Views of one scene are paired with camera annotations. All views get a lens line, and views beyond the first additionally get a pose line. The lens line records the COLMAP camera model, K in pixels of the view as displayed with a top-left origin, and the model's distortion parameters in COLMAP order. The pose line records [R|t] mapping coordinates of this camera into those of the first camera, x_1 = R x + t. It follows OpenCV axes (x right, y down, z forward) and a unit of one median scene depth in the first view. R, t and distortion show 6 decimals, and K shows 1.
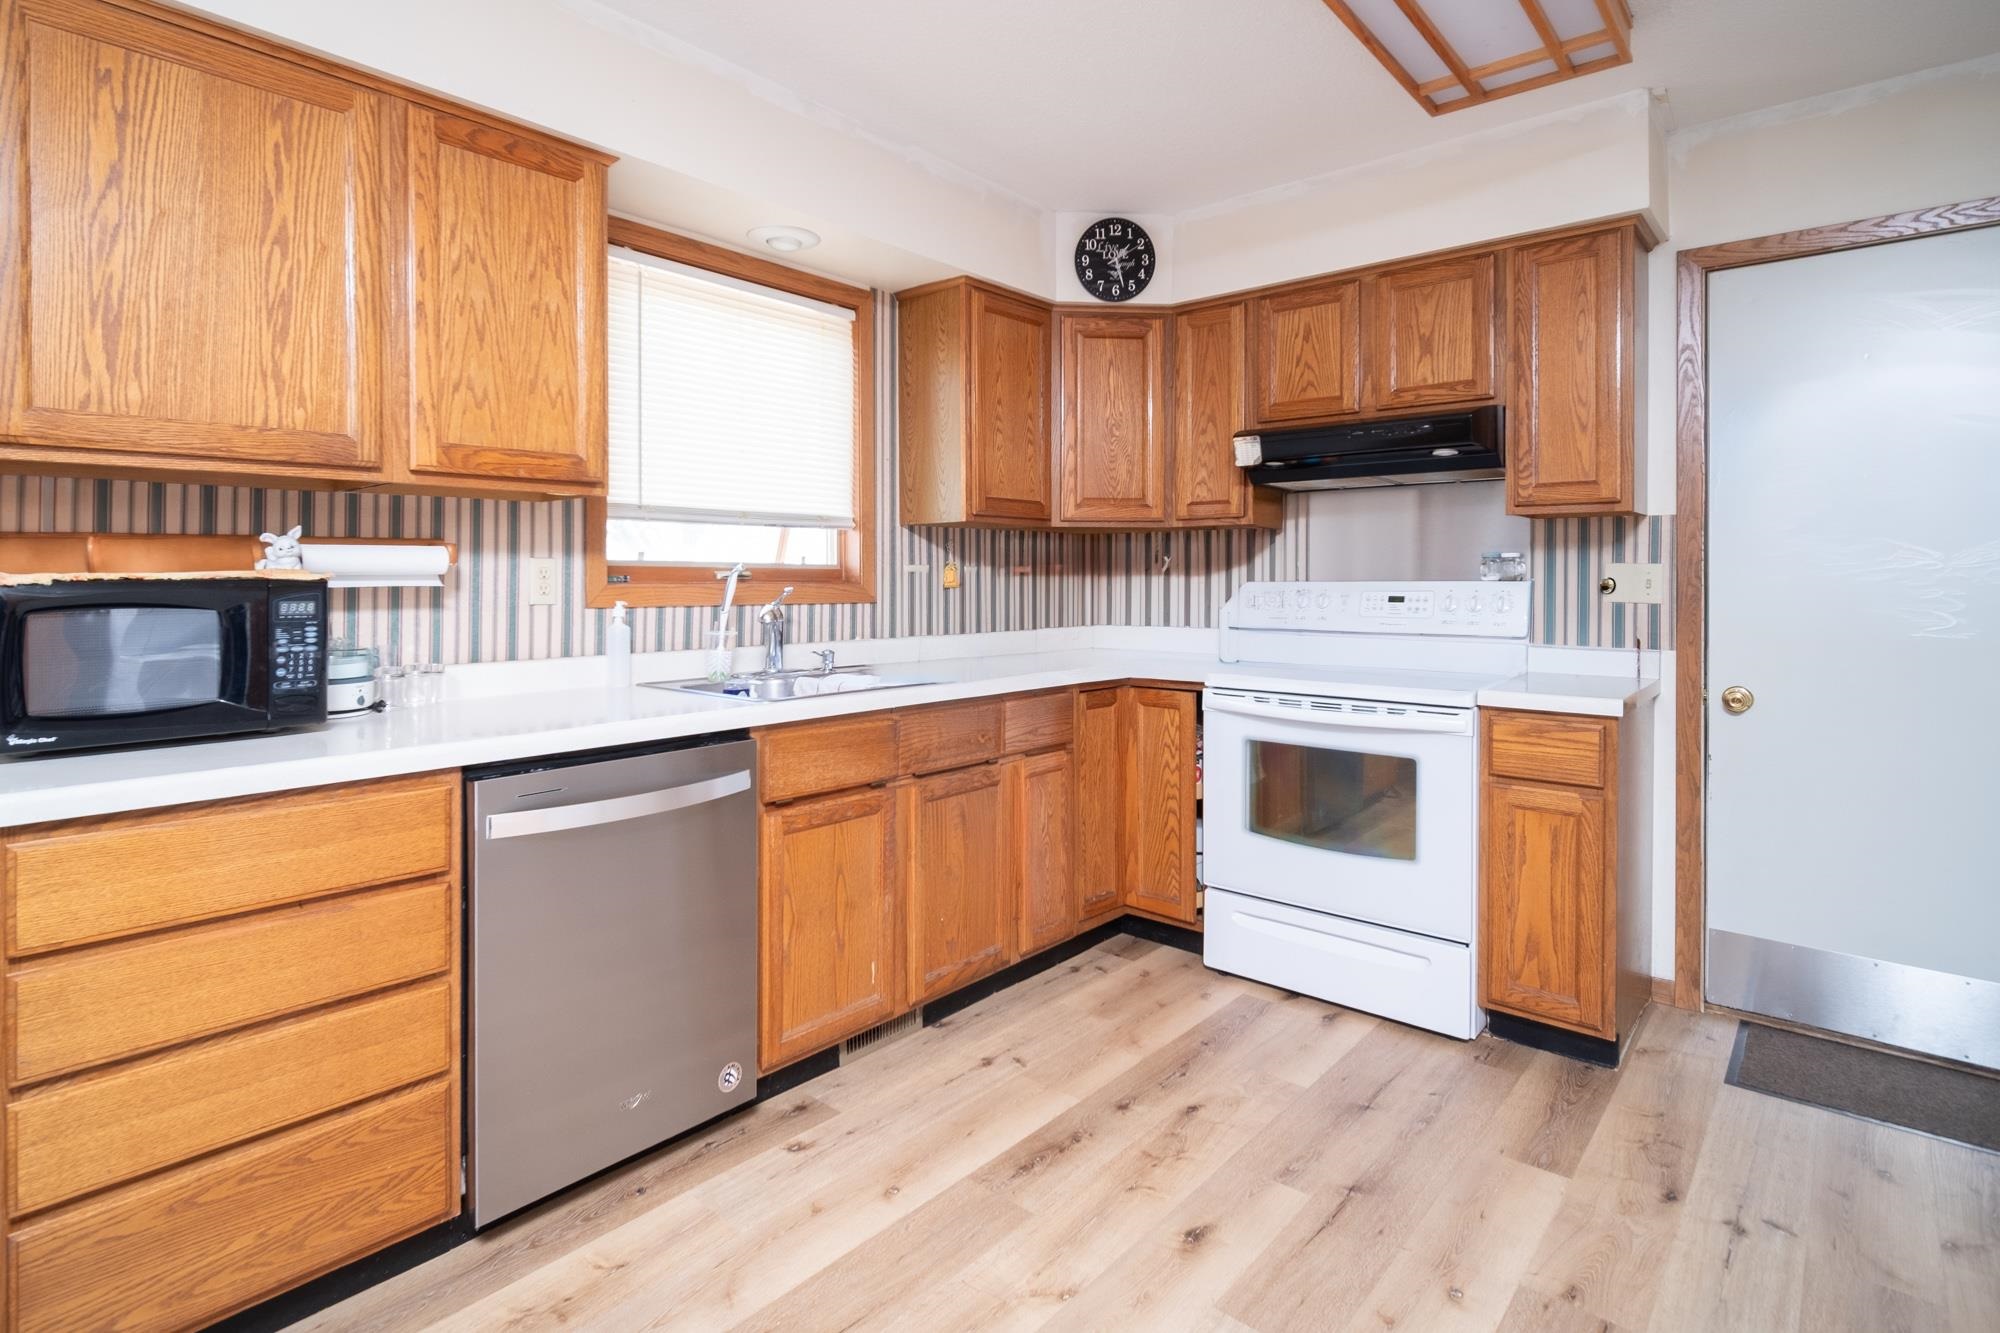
lens RADIAL K [[998.3, 0, 1070.8], [0, 998.3, 571.2], [0, 0, 1]] dist [-0.001413, -0.000125]
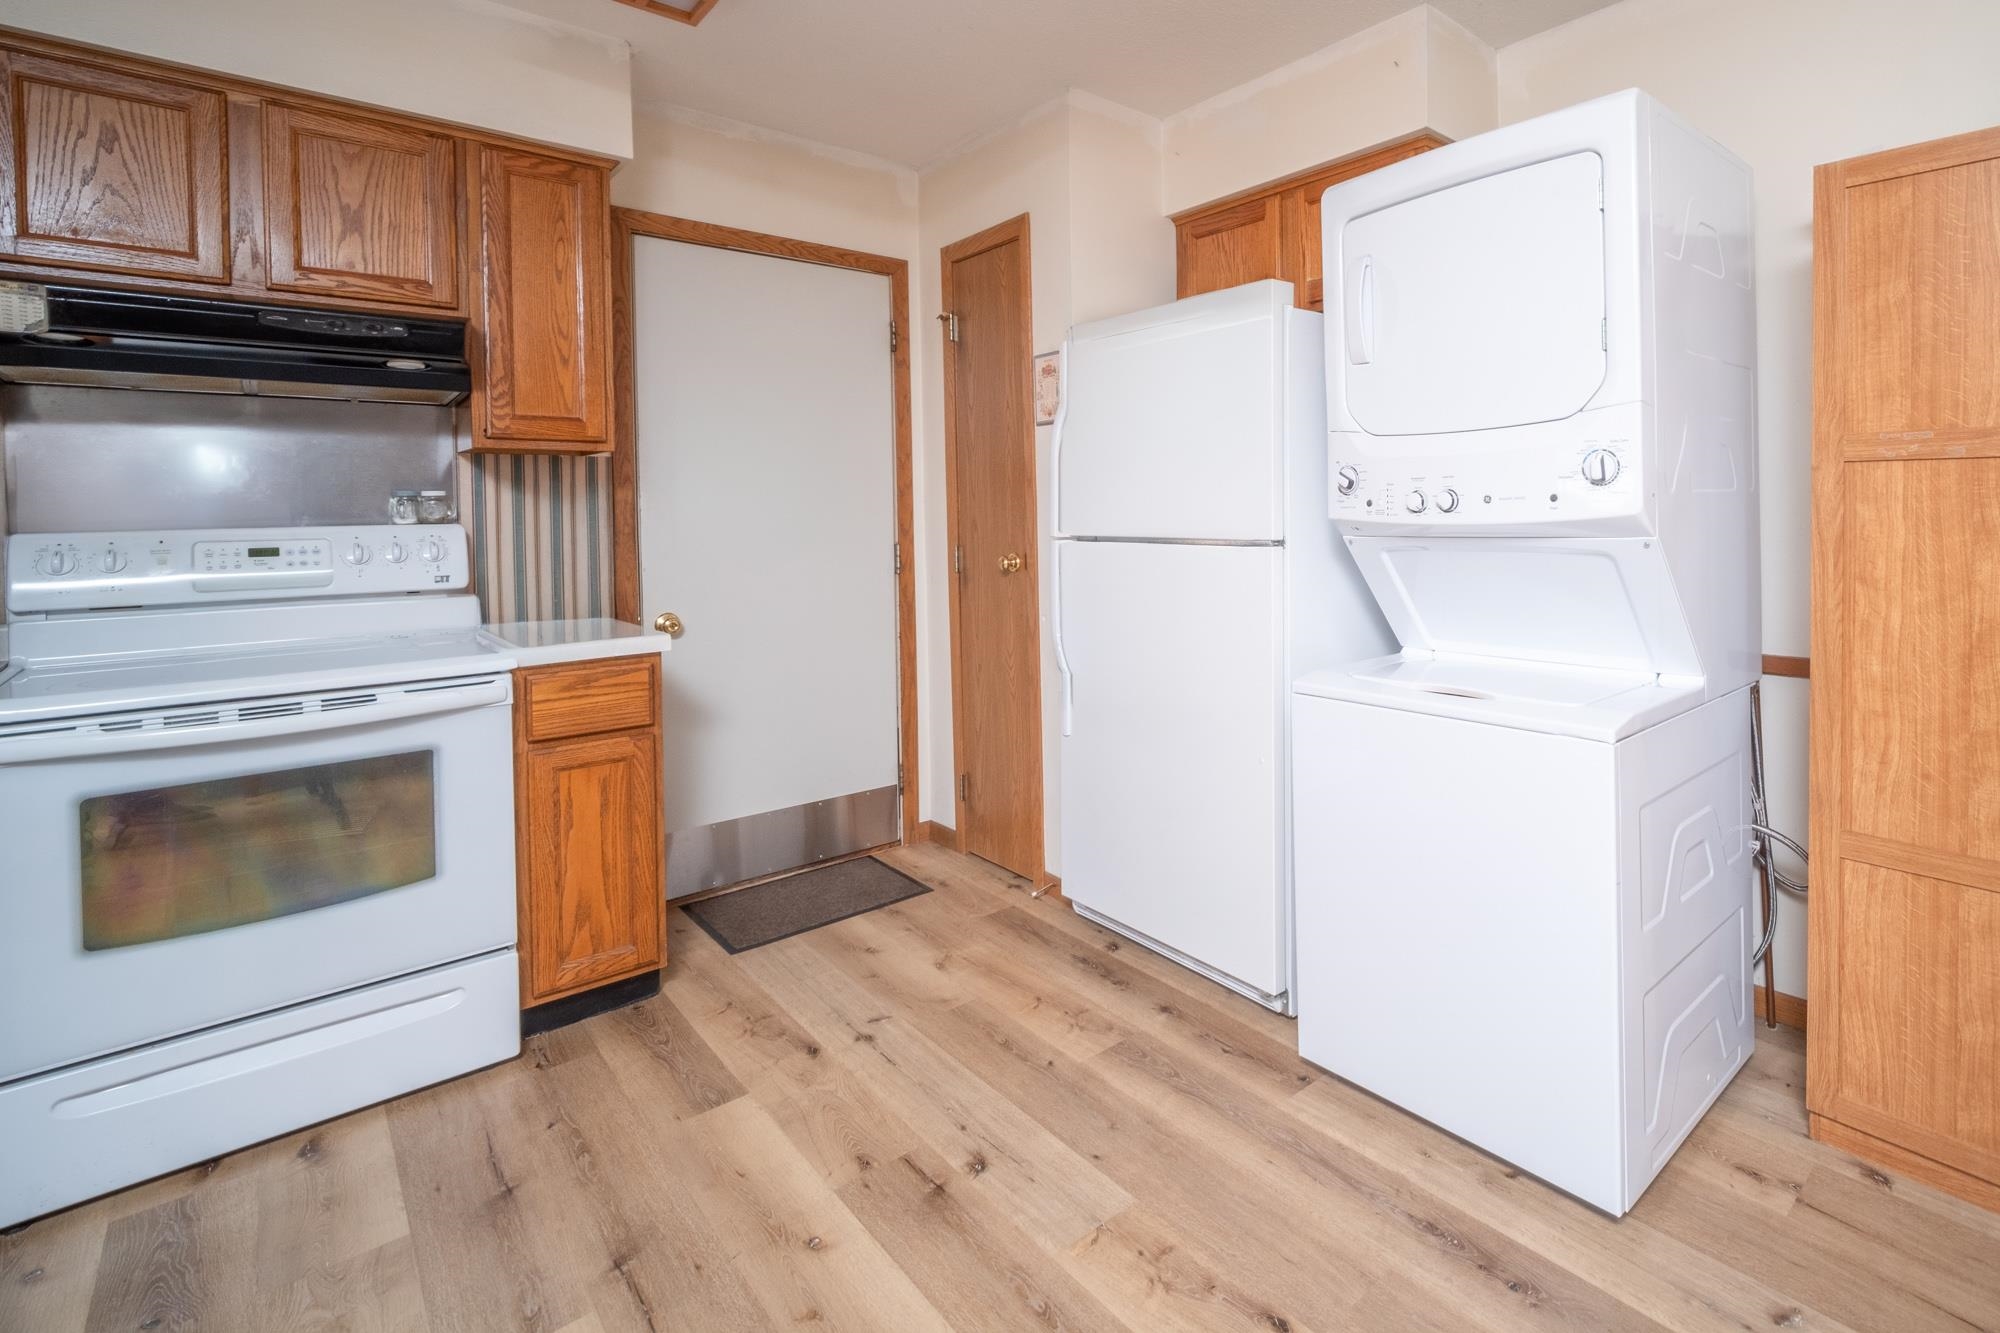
lens RADIAL K [[945.0, 0, 1090.5], [0, 945.0, 515.2], [0, 0, 1]] dist [-0.000764, 0.000617]
pose [[0.185423, -0.012430, 0.982580, -0.293841], [0.007350, 0.999910, 0.011263, -0.002599], [-0.982631, 0.005133, 0.185497, 0.344208]]
